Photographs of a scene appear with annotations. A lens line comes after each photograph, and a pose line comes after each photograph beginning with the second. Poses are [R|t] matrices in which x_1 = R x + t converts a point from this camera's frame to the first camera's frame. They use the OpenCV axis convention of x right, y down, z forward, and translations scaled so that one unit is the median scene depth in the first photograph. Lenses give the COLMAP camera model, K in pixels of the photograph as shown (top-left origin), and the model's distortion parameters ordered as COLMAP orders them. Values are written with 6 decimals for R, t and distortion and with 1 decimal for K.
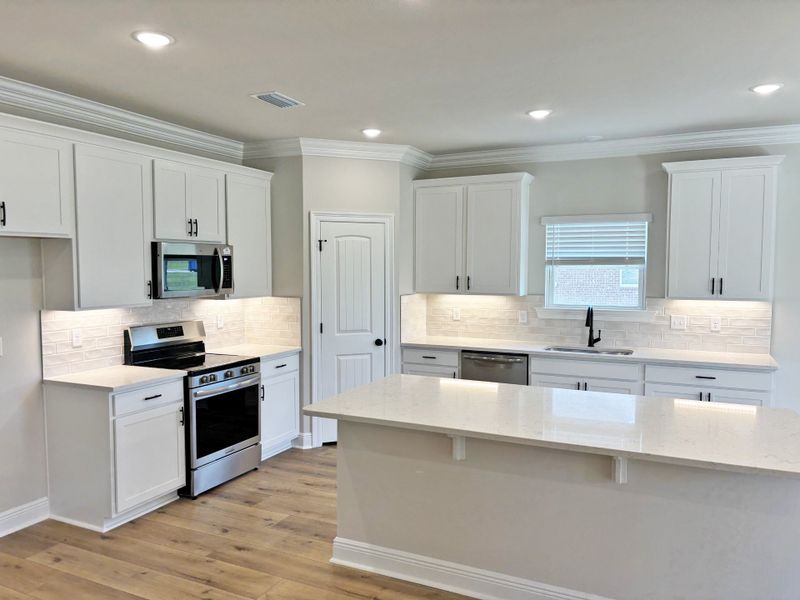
lens RADIAL K [[605.1, 0, 400.0], [0, 605.1, 300.0], [0, 0, 1]] dist [0.004353, -0.004005]
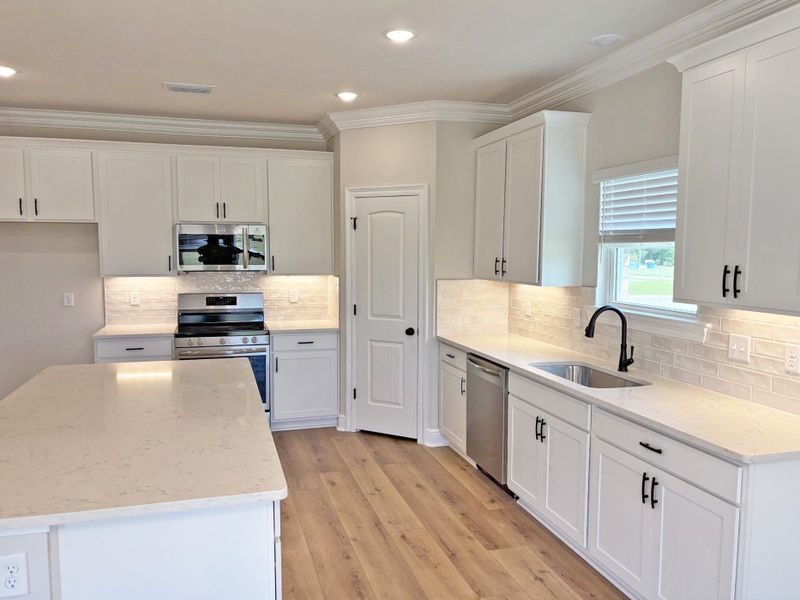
lens RADIAL K [[626.1, 0, 423.1], [0, 626.1, 312.3], [0, 0, 1]] dist [0.007018, 0.001309]
pose [[0.666420, 0.076617, -0.741629, 0.674033], [-0.046591, 0.997041, 0.061138, -0.015229], [0.744119, -0.006190, 0.668018, 0.415714]]
